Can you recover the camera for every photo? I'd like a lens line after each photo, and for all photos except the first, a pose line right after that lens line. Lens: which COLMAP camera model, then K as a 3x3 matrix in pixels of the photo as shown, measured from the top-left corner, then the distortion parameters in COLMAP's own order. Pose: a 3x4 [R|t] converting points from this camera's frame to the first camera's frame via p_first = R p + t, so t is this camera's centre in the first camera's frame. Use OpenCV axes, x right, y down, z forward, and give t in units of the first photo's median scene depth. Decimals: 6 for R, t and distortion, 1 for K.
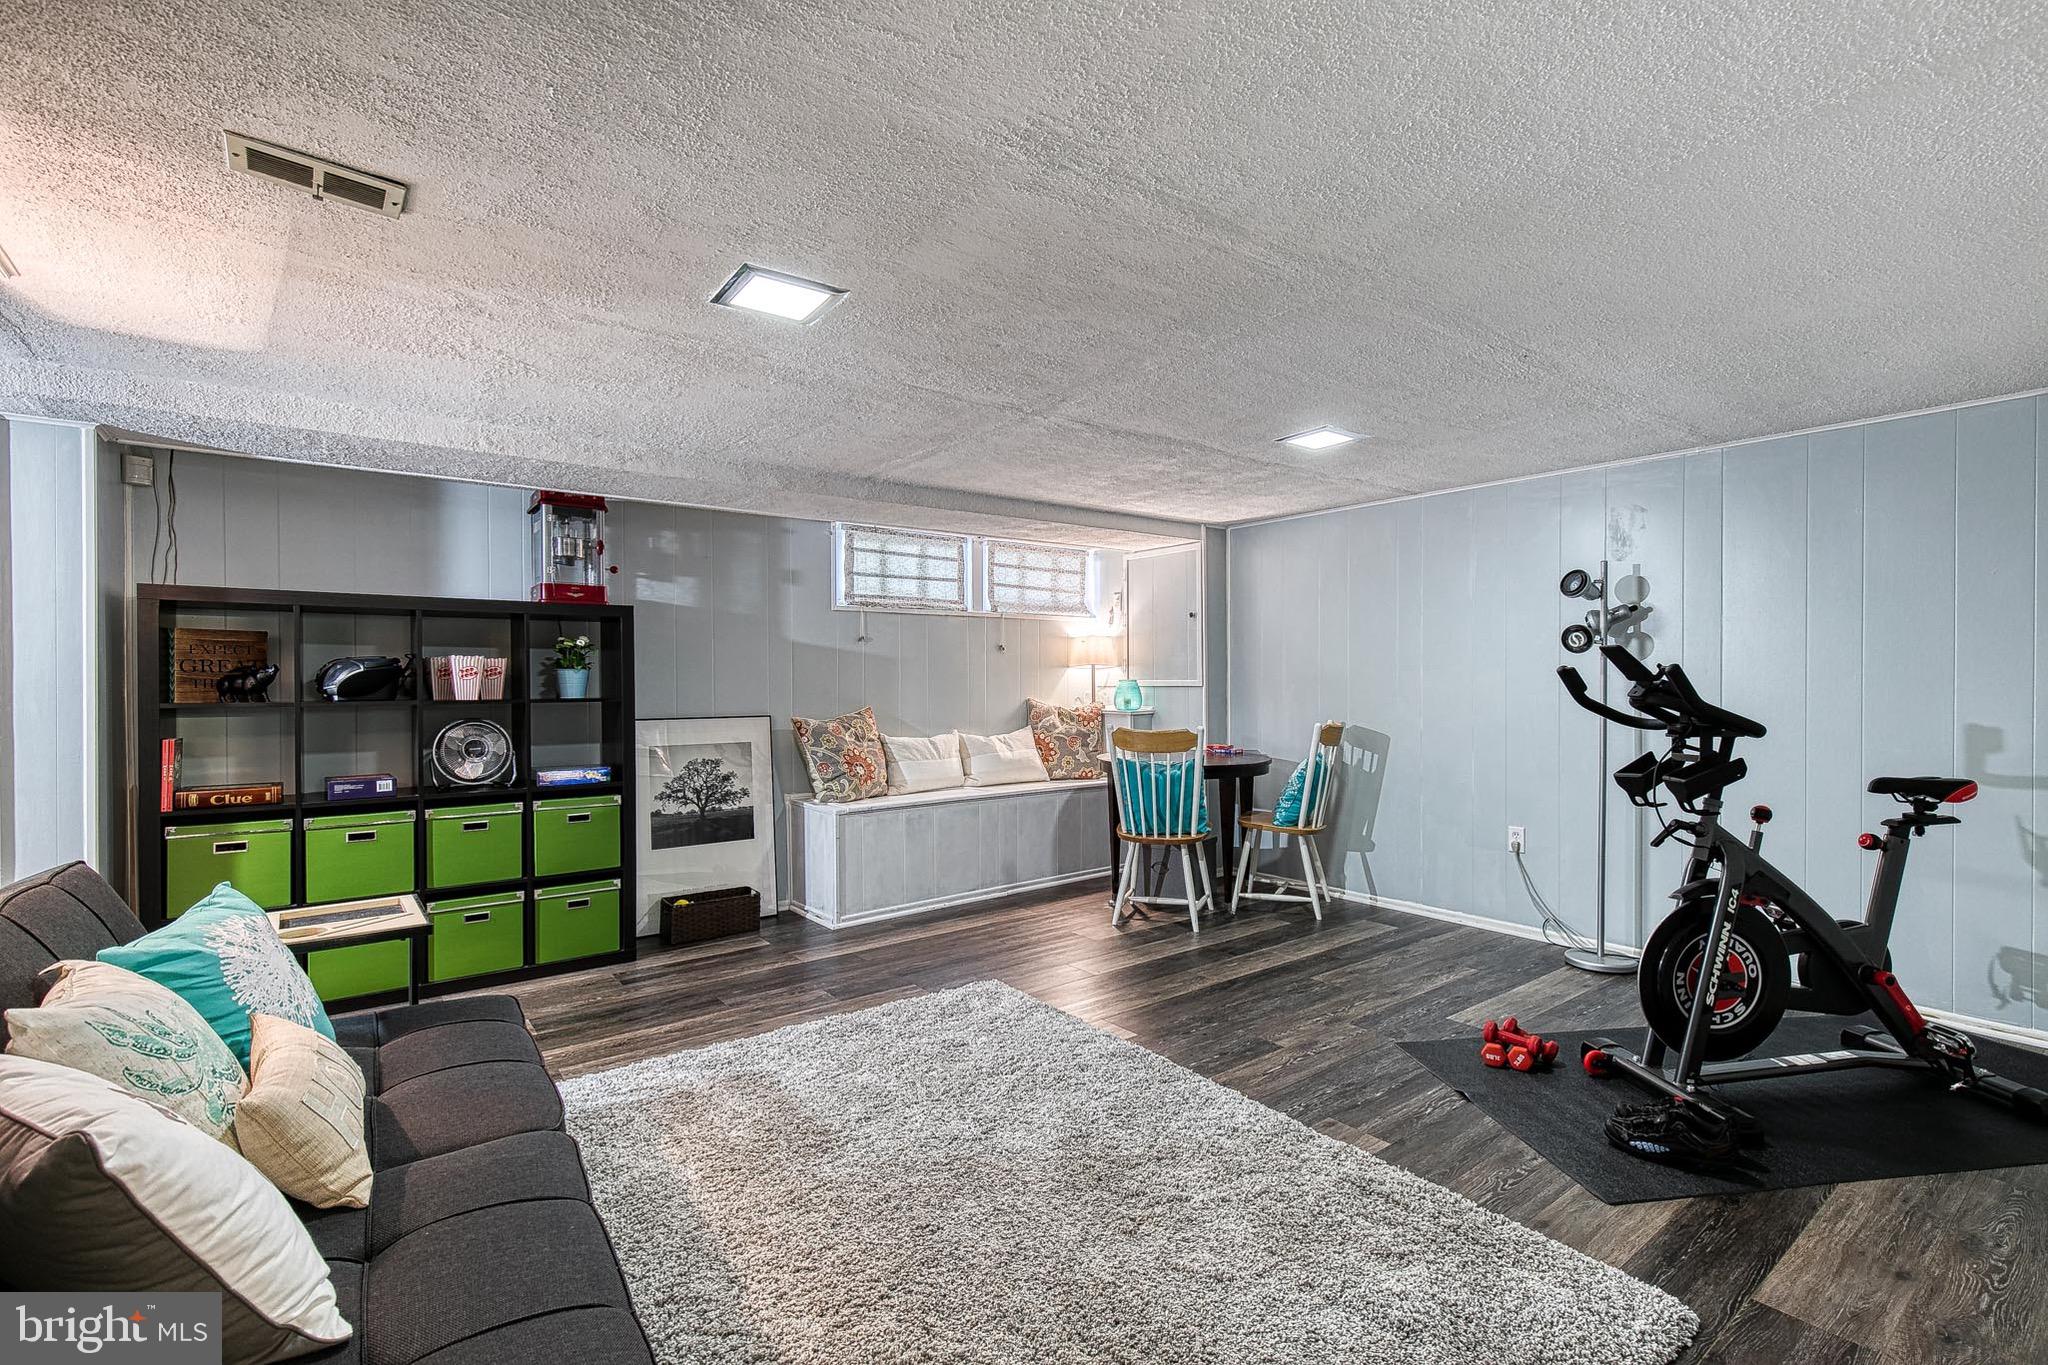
lens RADIAL K [[917.2, 0, 1044.6], [0, 917.2, 687.0], [0, 0, 1]] dist [0.008456, -0.002371]
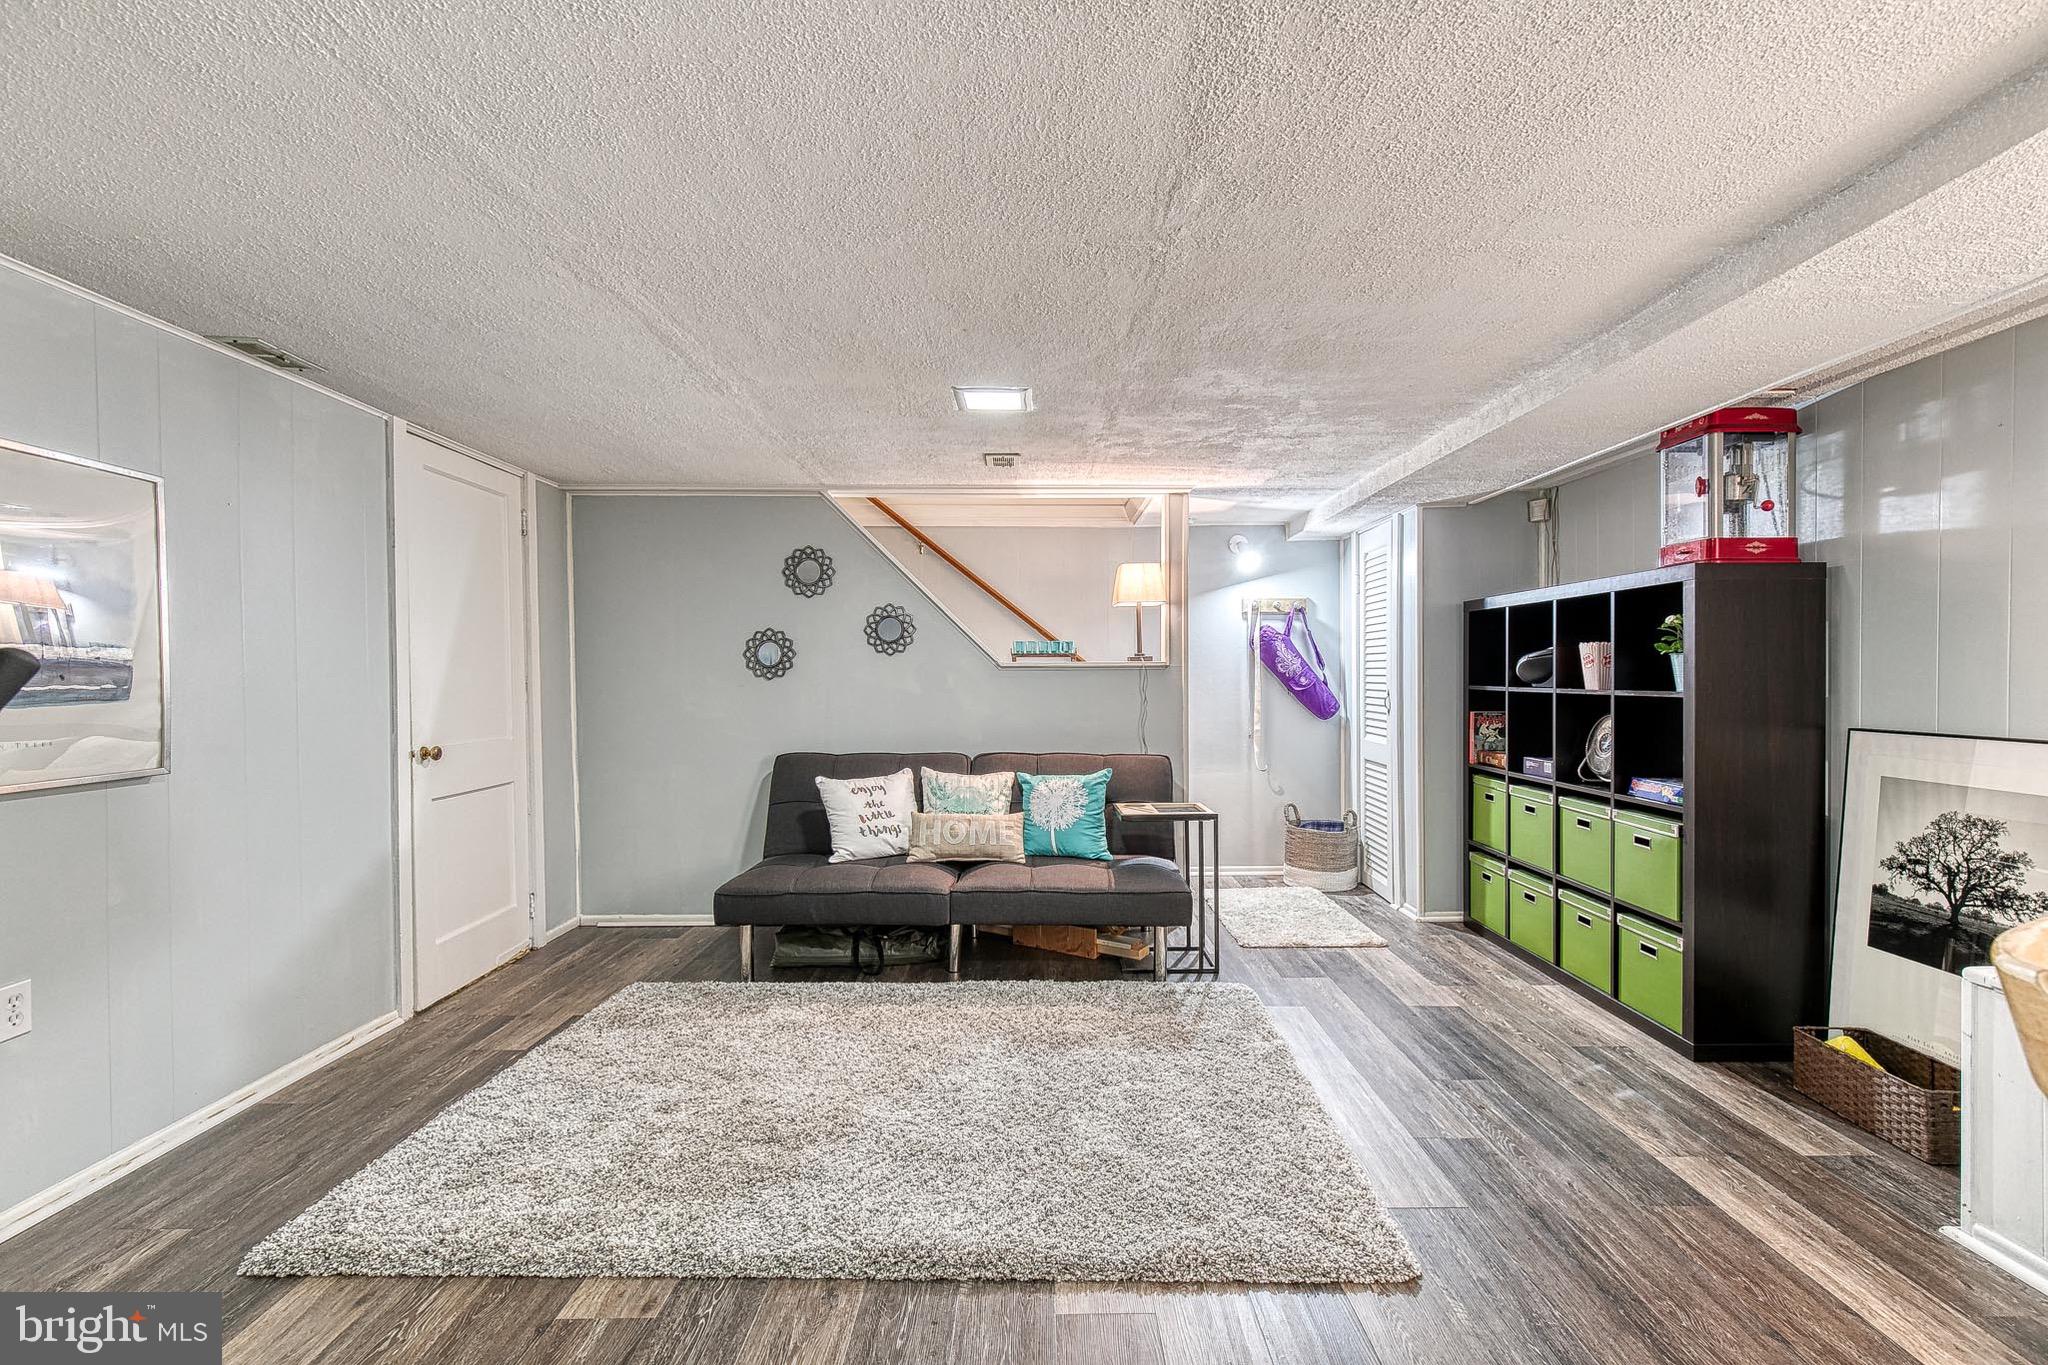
lens RADIAL K [[917.2, 0, 1044.6], [0, 917.2, 687.0], [0, 0, 1]] dist [0.008456, -0.002371]
pose [[-0.601361, 0.020062, -0.798725, 0.440172], [0.004274, 0.999751, 0.021893, -0.010657], [0.798966, 0.009752, -0.601298, 1.070970]]
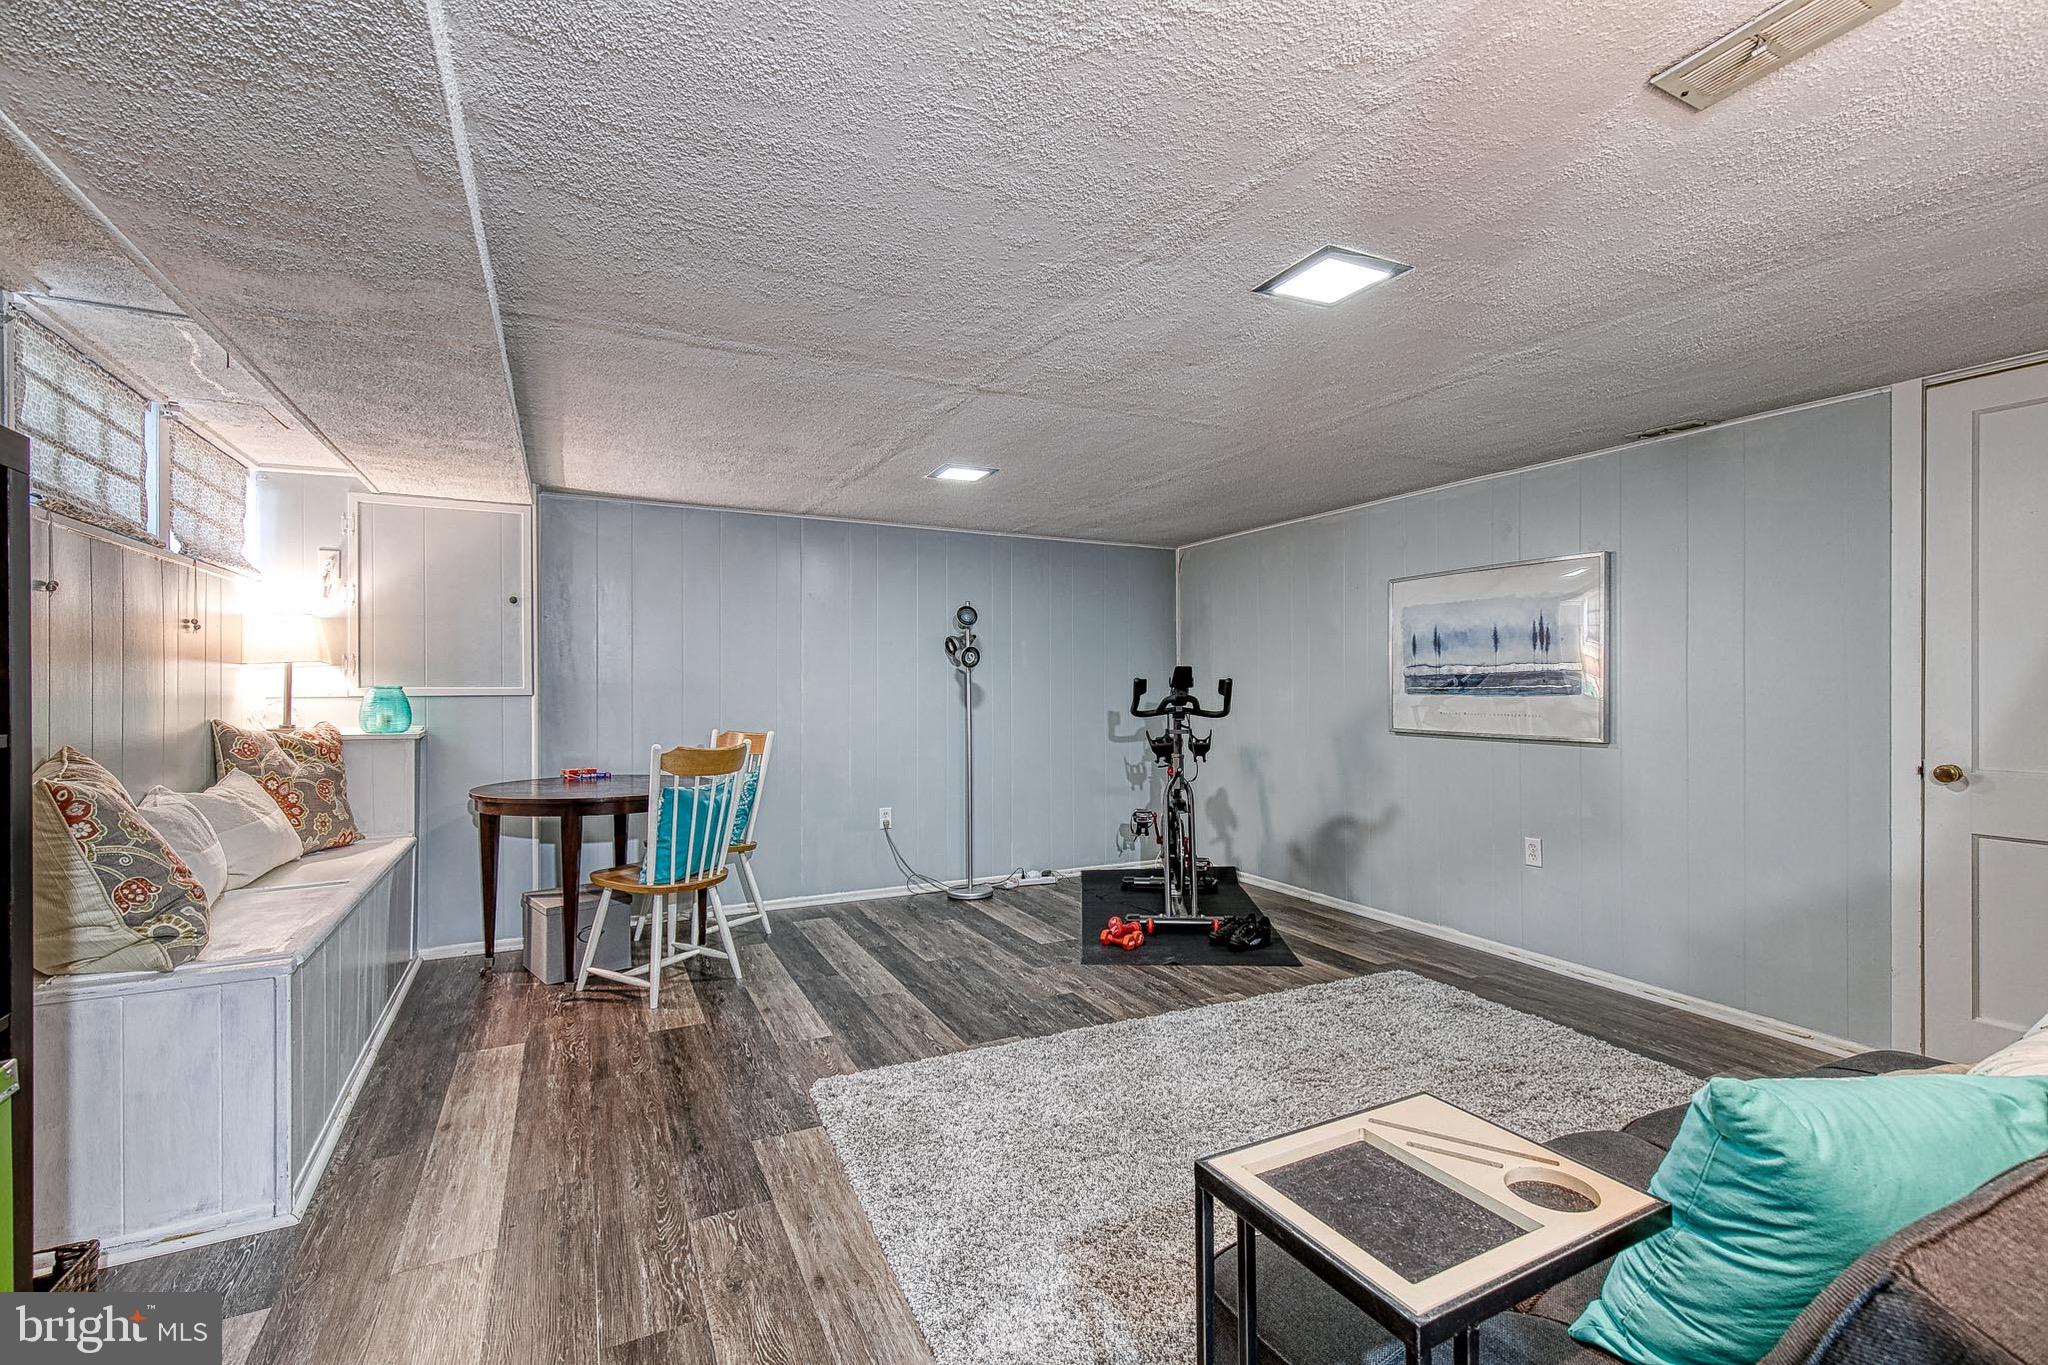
lens RADIAL K [[917.2, 0, 1044.6], [0, 917.2, 687.0], [0, 0, 1]] dist [0.008456, -0.002371]
pose [[0.189202, 0.004556, 0.981928, -0.719228], [0.008549, 0.999944, -0.006287, 0.001188], [-0.981901, 0.009584, 0.189153, 0.629369]]
